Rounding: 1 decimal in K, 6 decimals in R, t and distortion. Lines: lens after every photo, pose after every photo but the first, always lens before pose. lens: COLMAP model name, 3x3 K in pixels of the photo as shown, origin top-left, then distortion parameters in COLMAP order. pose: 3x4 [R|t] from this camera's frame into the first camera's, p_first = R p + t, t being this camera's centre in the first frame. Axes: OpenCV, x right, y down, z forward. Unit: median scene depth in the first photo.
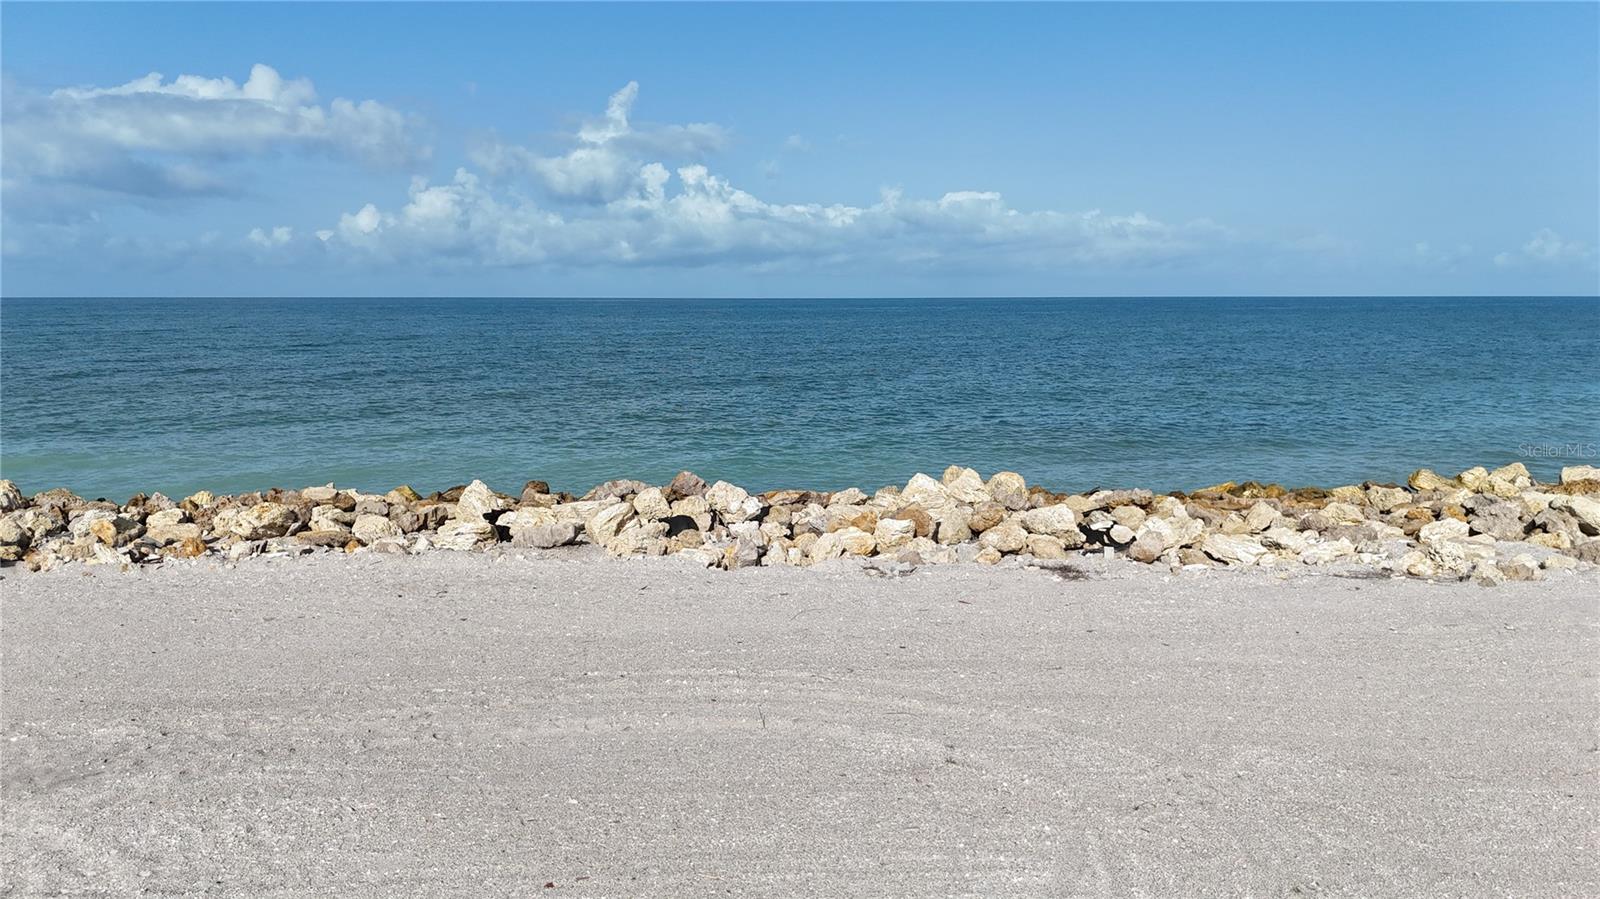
lens RADIAL K [[1132.4, 0, 849.1], [0, 1132.4, 483.0], [0, 0, 1]] dist [0.021659, -0.045091]
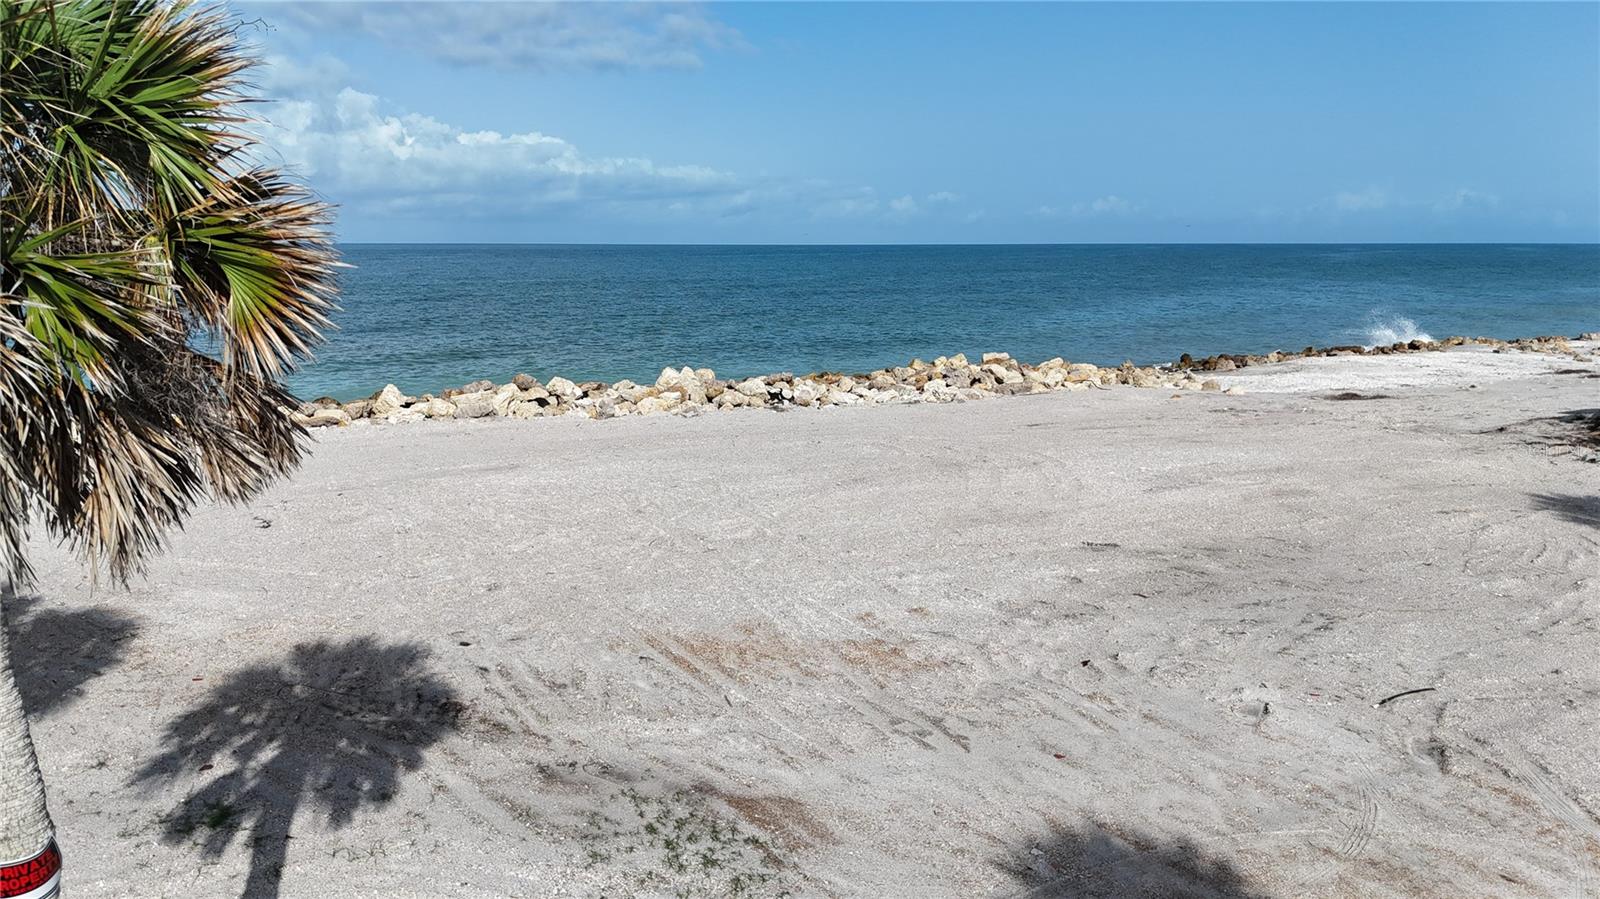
lens RADIAL K [[1132.4, 0, 792.2], [0, 1132.4, 450.1], [0, 0, 1]] dist [0.021659, -0.045091]
pose [[0.913920, -0.070210, 0.399775, -0.456212], [0.060726, 0.997492, 0.036359, 0.064044], [-0.401325, -0.008952, 0.915892, -0.640518]]
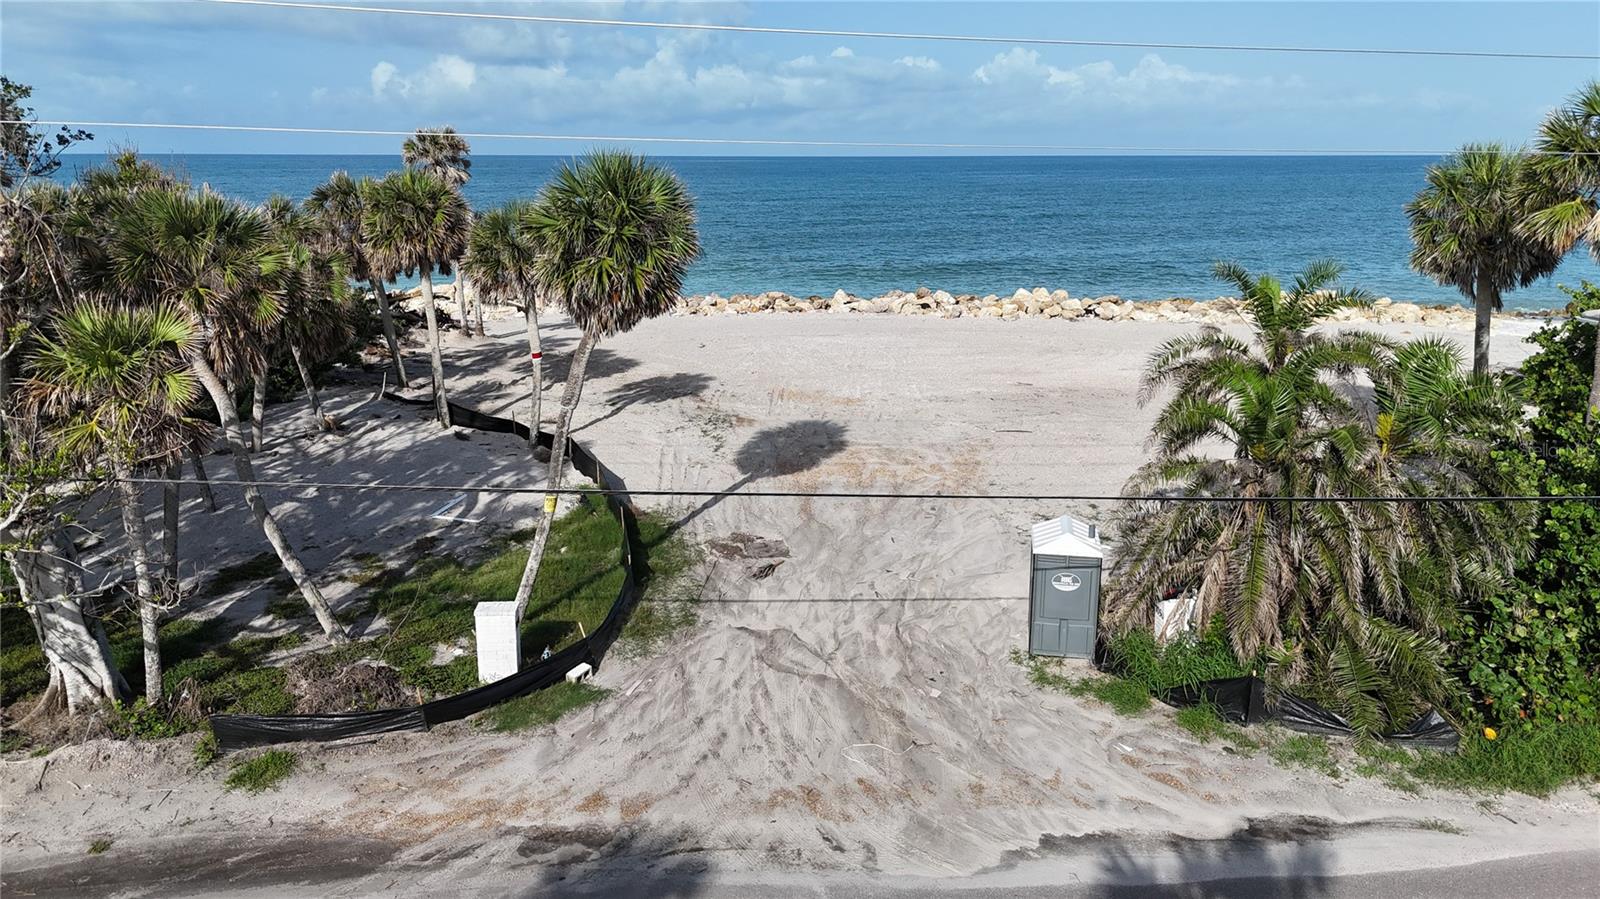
lens RADIAL K [[1132.4, 0, 771.1], [0, 1132.4, 468.0], [0, 0, 1]] dist [0.021659, -0.045091]
pose [[0.988043, 0.032668, -0.150679, -0.089366], [-0.016699, 0.994220, 0.106055, 0.127694], [0.153272, -0.102271, 0.982878, -1.540995]]
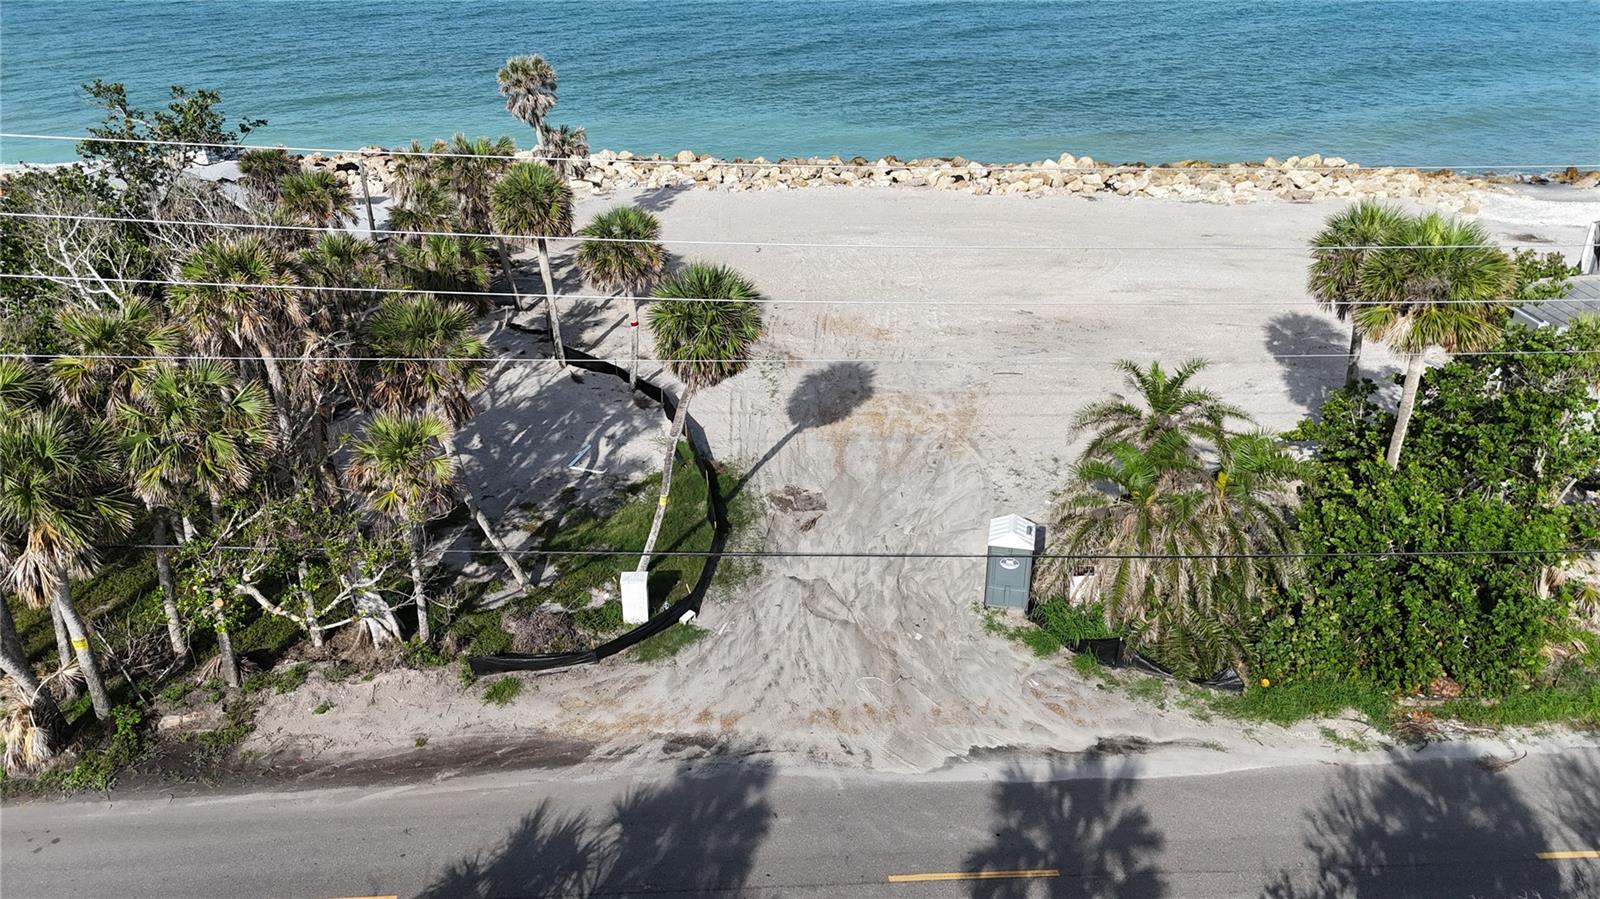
lens RADIAL K [[1132.4, 0, 762.1], [0, 1132.4, 423.8], [0, 0, 1]] dist [0.021659, -0.045091]
pose [[0.979108, 0.064780, -0.192745, -0.041557], [-0.008369, 0.959931, 0.280111, -0.155319], [0.203168, -0.272646, 0.940419, -1.837833]]
